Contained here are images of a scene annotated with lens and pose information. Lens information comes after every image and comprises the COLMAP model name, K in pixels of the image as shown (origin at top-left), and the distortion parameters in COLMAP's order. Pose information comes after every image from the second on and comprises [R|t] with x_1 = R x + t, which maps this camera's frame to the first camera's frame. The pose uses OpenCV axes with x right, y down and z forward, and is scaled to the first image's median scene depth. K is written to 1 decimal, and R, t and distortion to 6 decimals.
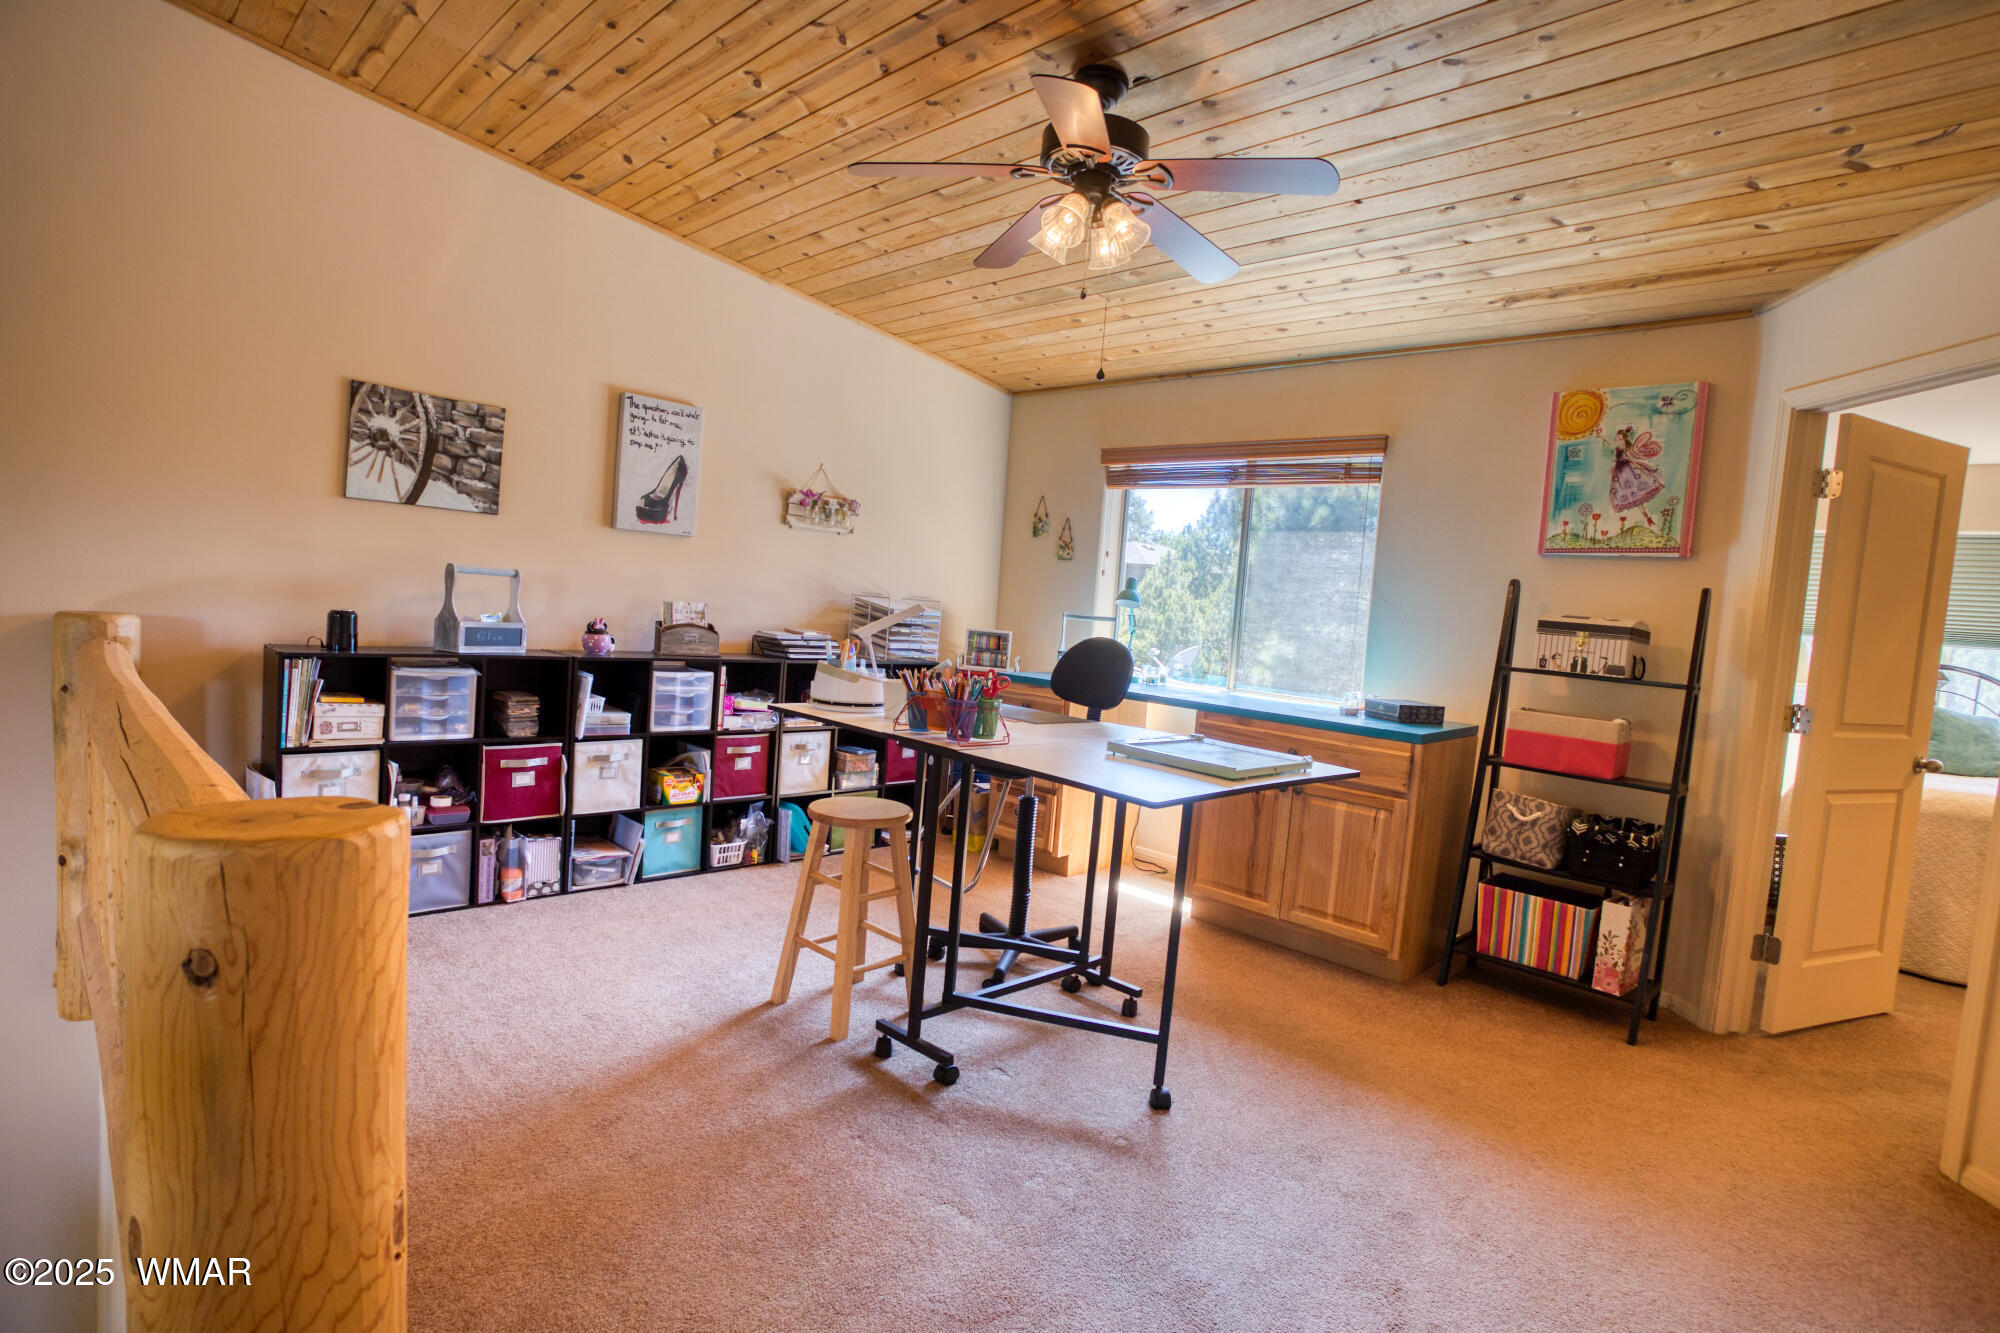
lens RADIAL K [[982.4, 0, 1007.8], [0, 982.4, 668.4], [0, 0, 1]] dist [-0.051823, 0.017135]
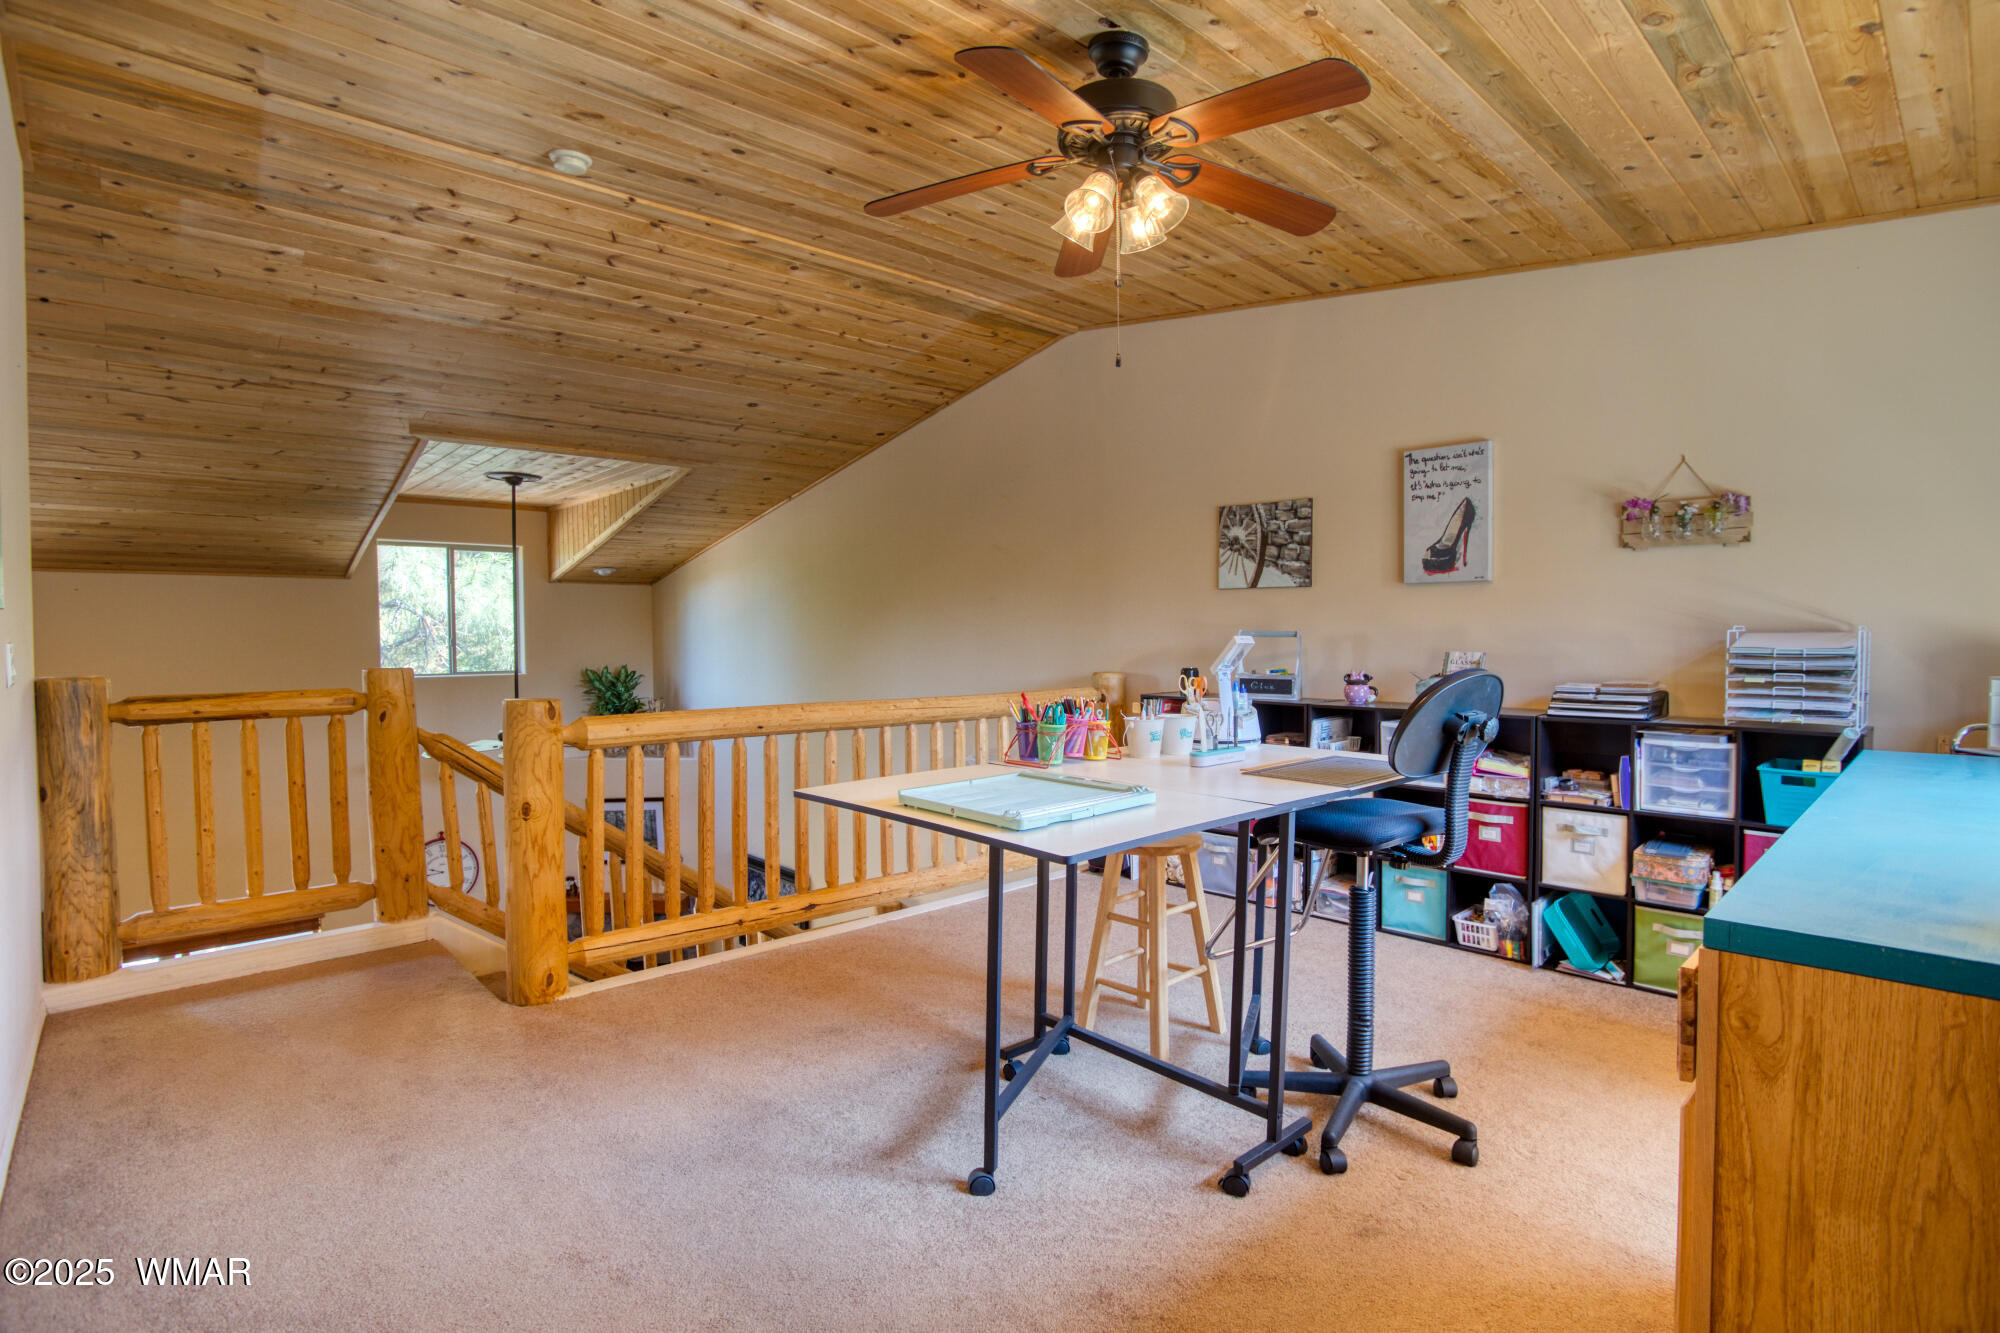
lens RADIAL K [[982.4, 0, 1007.3], [0, 982.4, 663.2], [0, 0, 1]] dist [-0.051823, 0.017135]
pose [[-0.034488, -0.042032, -0.998521, 0.638446], [-0.061210, 0.997328, -0.039867, 0.007092], [0.997529, 0.059744, -0.036969, 0.622791]]
